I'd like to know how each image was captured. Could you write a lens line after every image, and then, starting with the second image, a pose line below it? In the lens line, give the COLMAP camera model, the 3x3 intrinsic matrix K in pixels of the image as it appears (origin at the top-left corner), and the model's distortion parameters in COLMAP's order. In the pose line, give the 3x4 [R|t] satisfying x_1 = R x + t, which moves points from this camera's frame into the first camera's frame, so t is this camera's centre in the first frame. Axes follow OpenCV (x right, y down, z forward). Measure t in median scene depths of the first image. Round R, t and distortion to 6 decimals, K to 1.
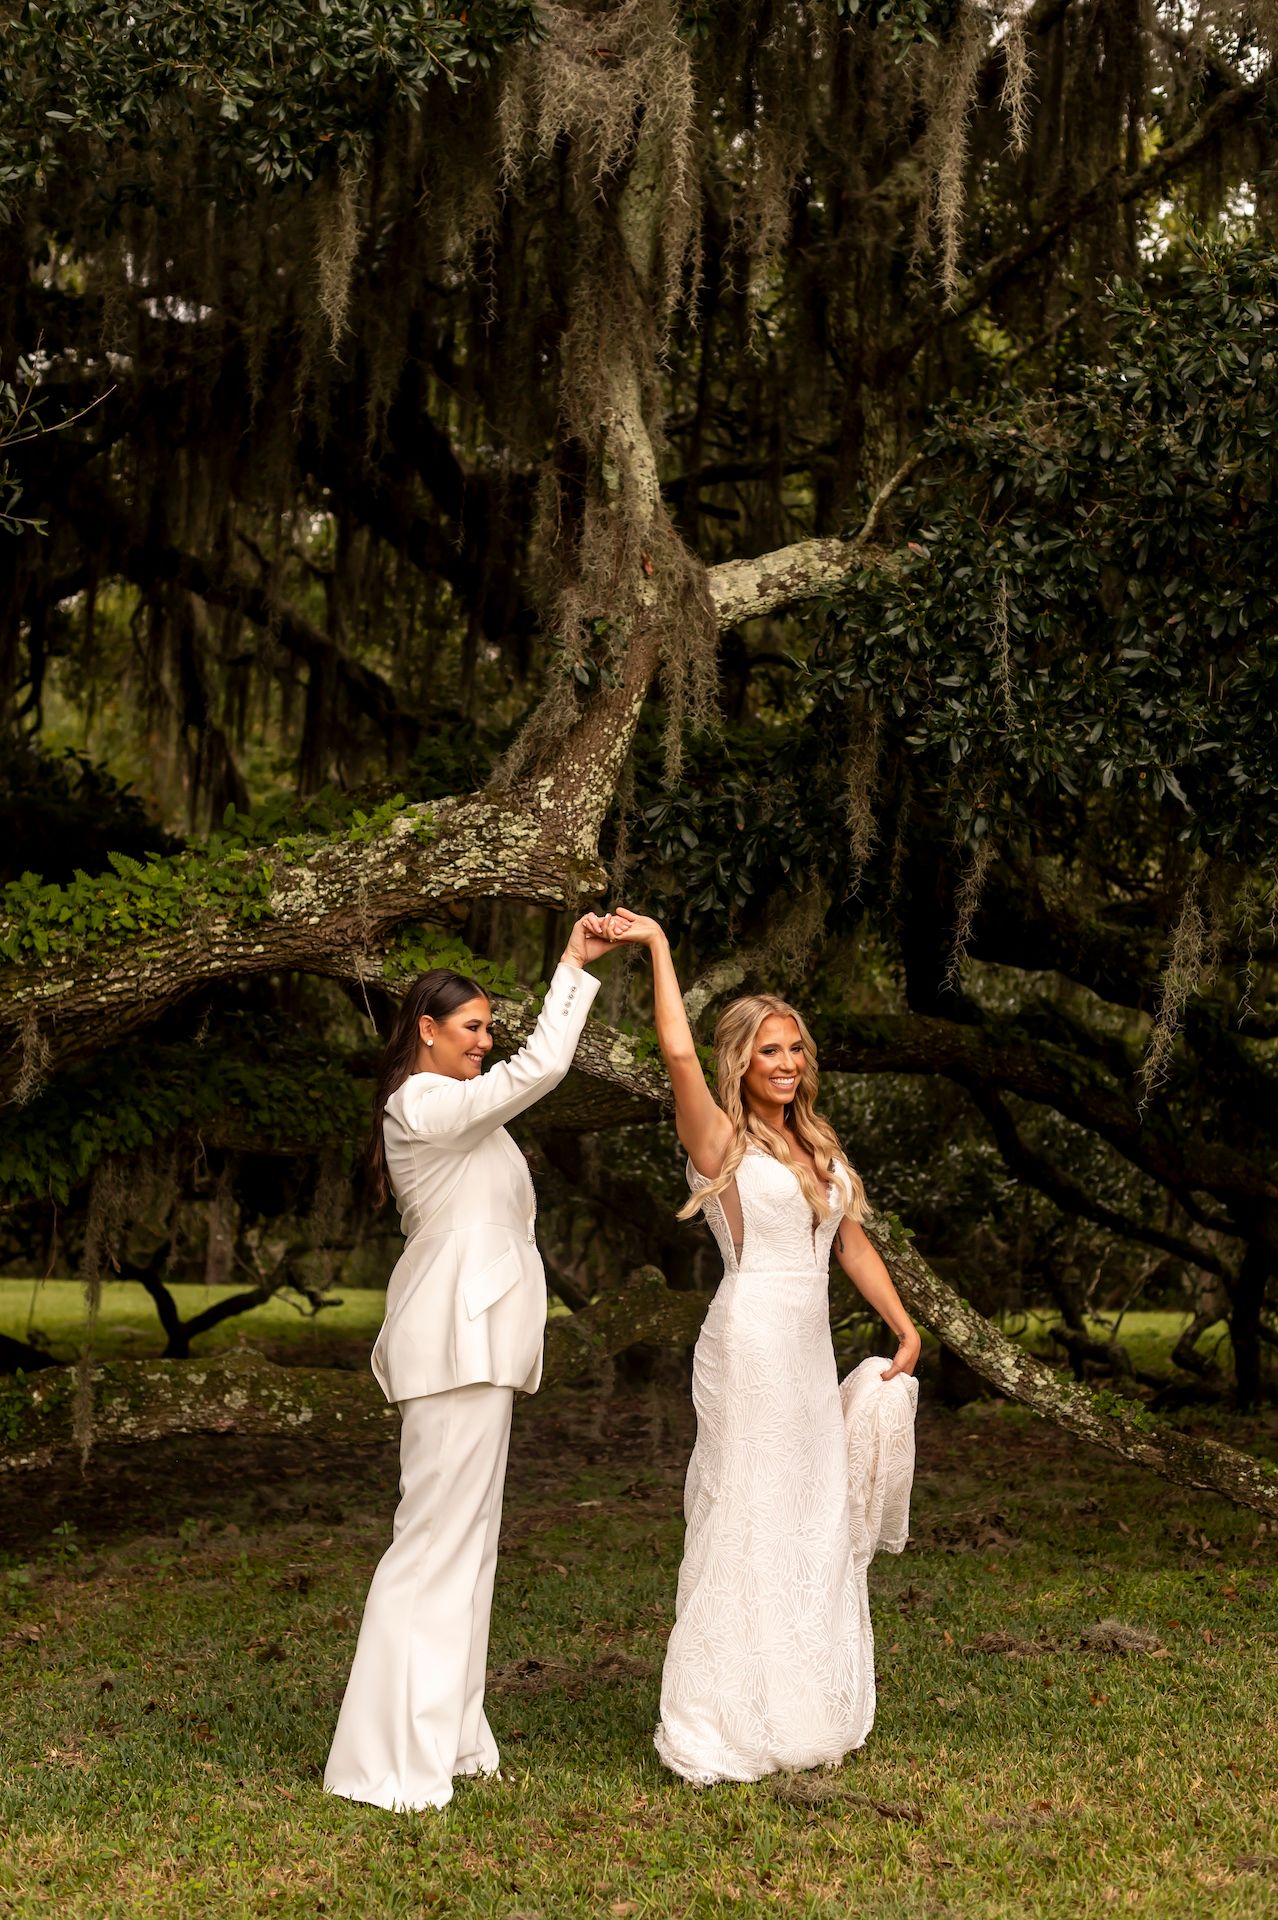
lens RADIAL K [[3015.9, 0, 681.5], [0, 3015.9, 949.5], [0, 0, 1]] dist [0.016023, 0.000000]
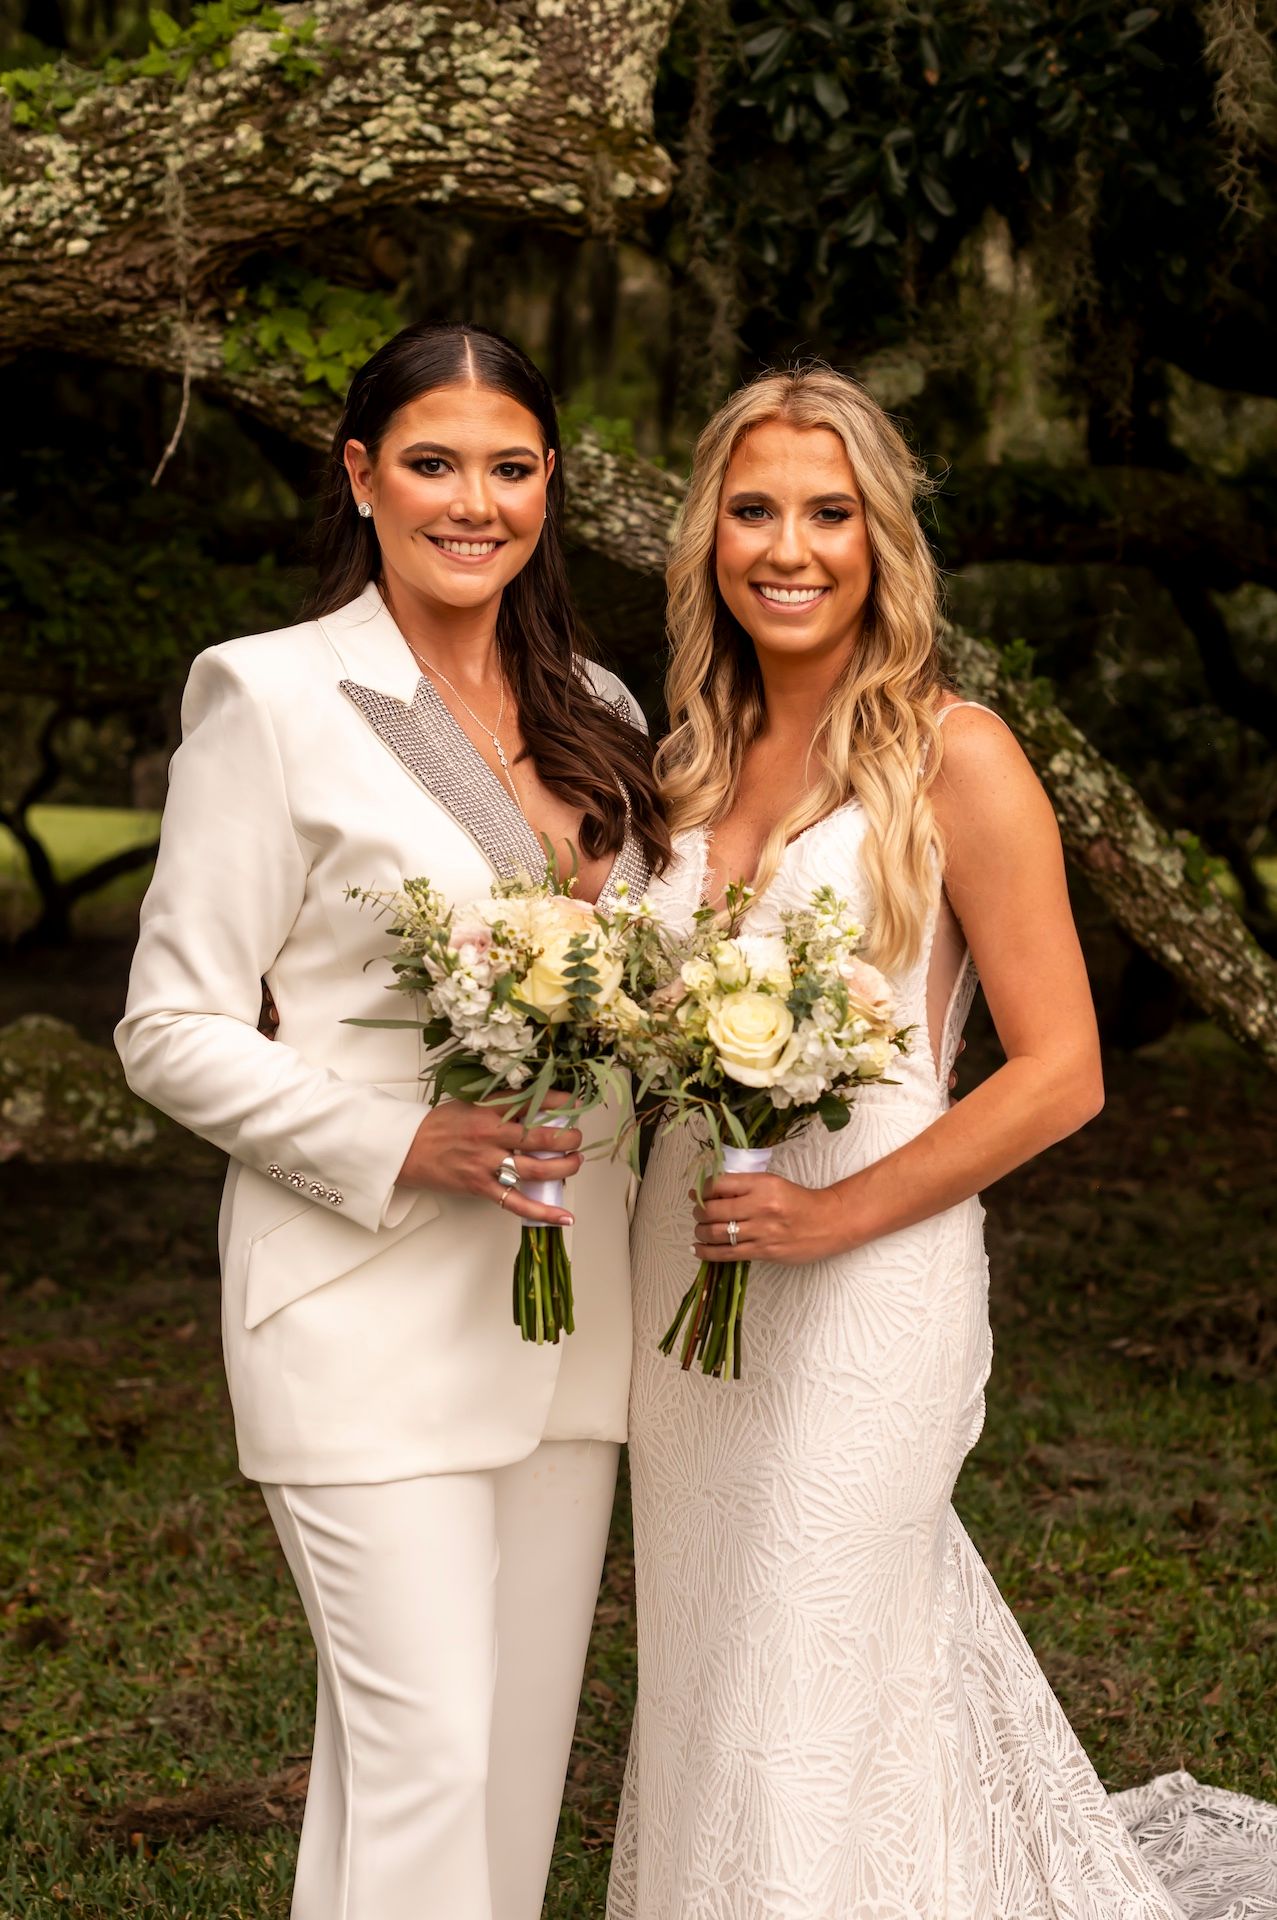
lens RADIAL K [[3248.8, 0, 680.8], [0, 3248.8, 1078.2], [0, 0, 1]] dist [0.019114, 0.000000]
pose [[0.999939, 0.011071, 0.000311, -0.021726], [-0.010909, 0.979672, 0.200309, 0.015845], [0.001913, -0.200300, 0.979733, 0.450440]]
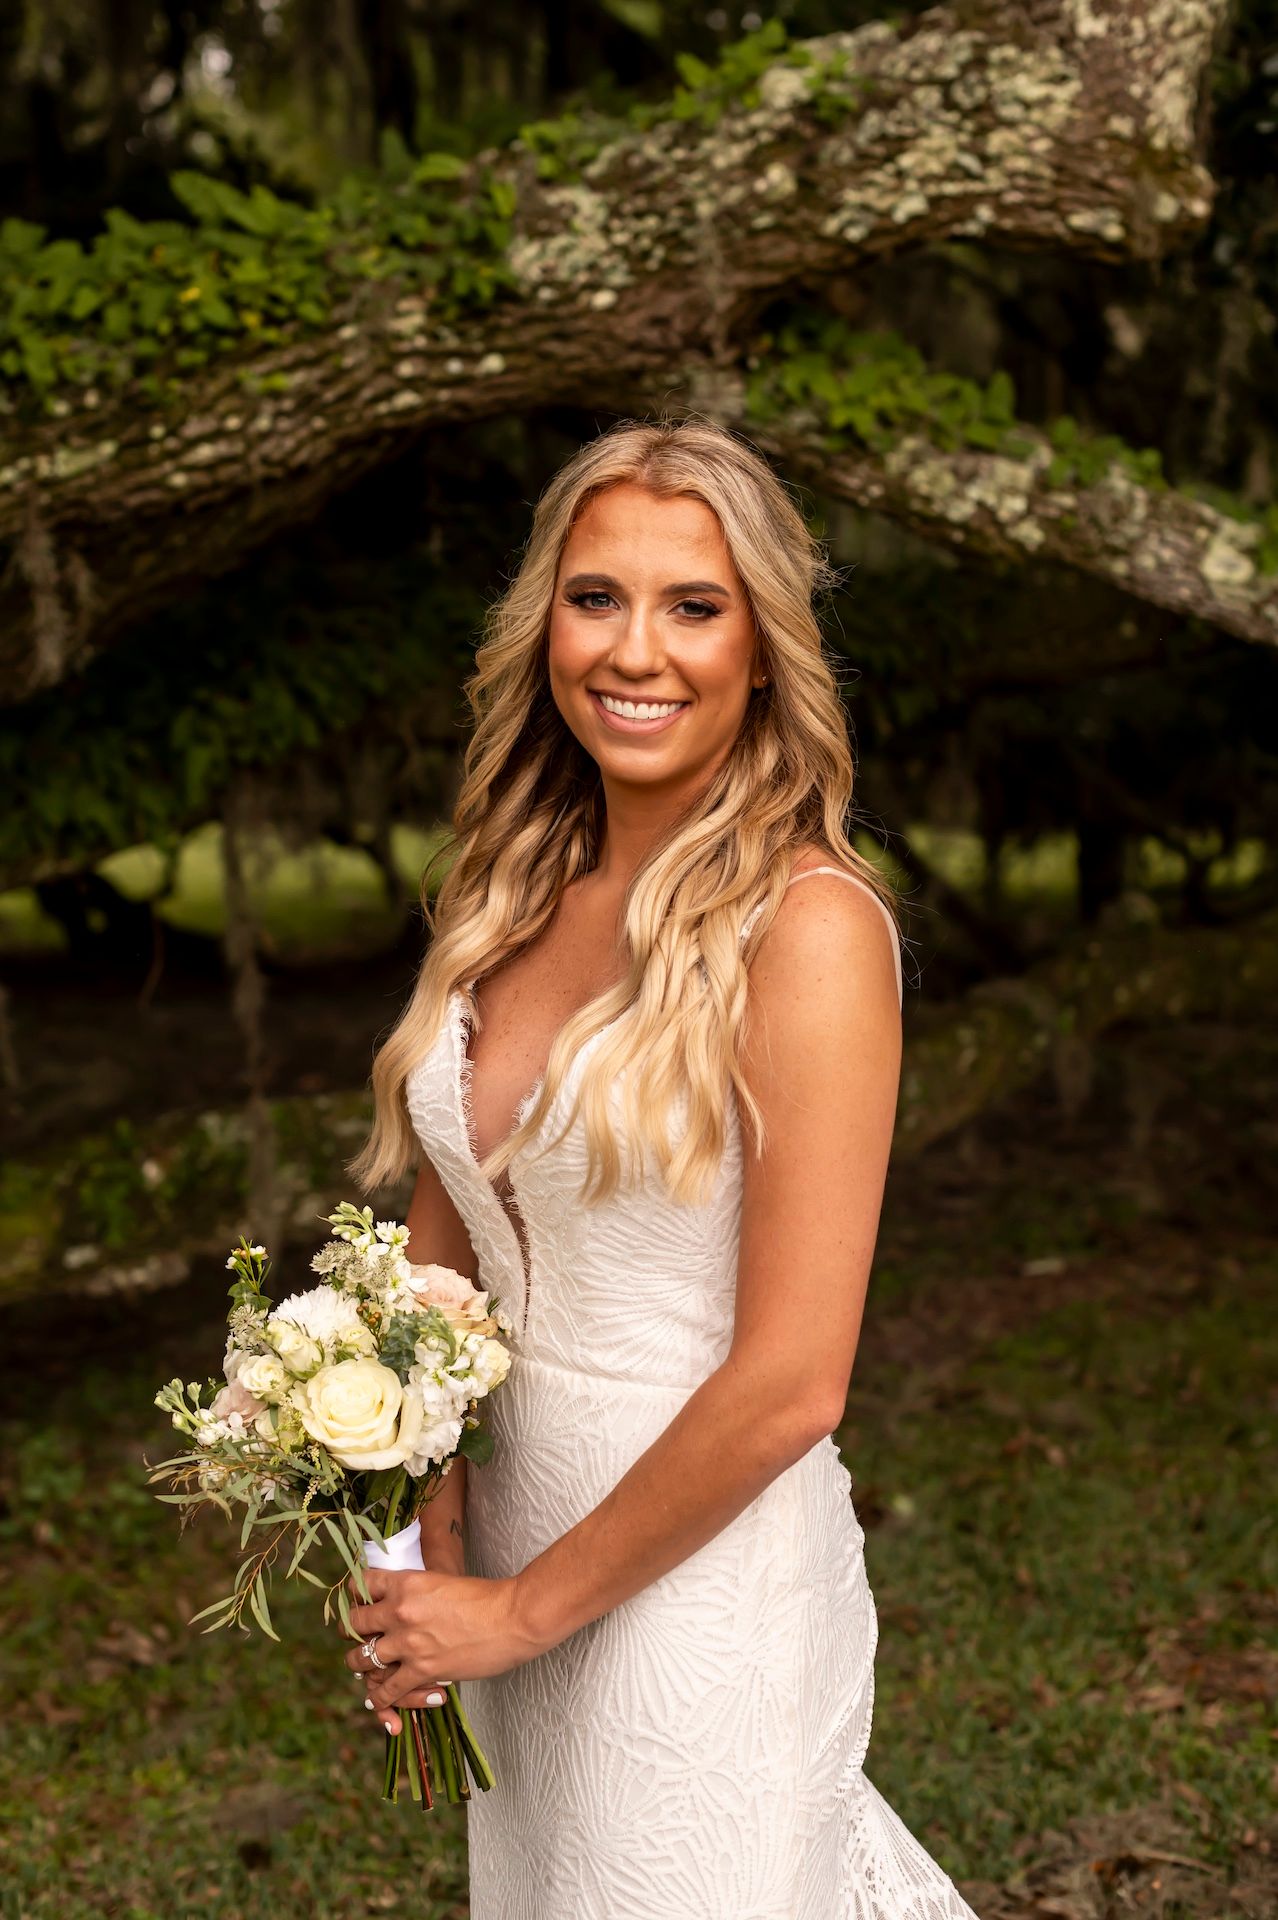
lens RADIAL K [[3015.9, 0, 666.3], [0, 3015.9, 968.1], [0, 0, 1]] dist [0.016023, 0.000000]
pose [[0.996117, -0.018366, -0.086108, -0.072520], [0.032863, 0.984879, 0.170095, 0.013656], [0.081682, -0.172265, 0.981658, 0.511665]]
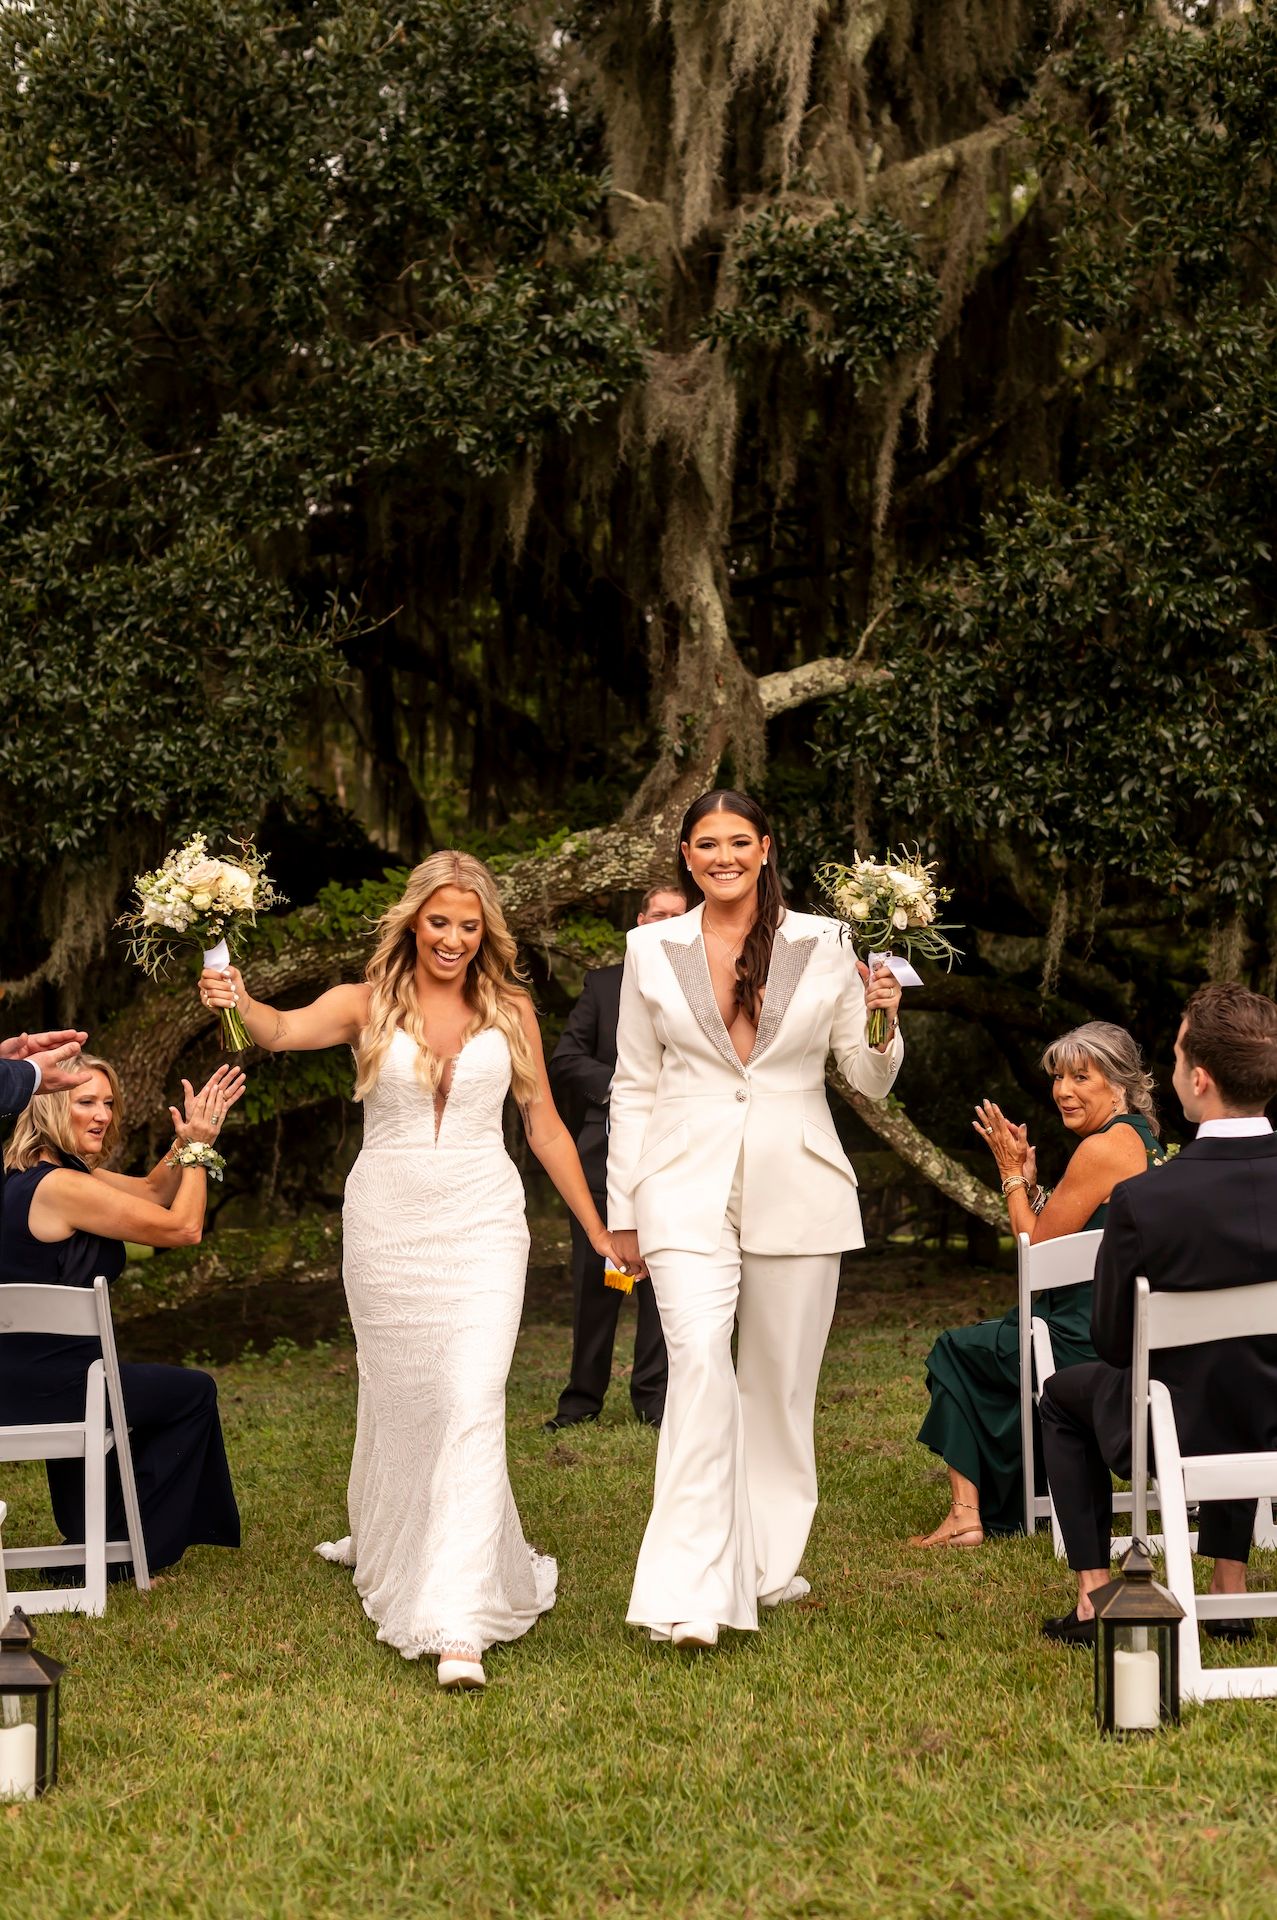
lens RADIAL K [[3015.9, 0, 659.7], [0, 3015.9, 942.7], [0, 0, 1]] dist [0.016023, 0.000000]
pose [[0.998553, -0.019900, -0.049955, 0.033298], [0.019903, 0.999802, -0.000439, 0.010512], [0.049954, -0.000556, 0.998751, -0.573735]]
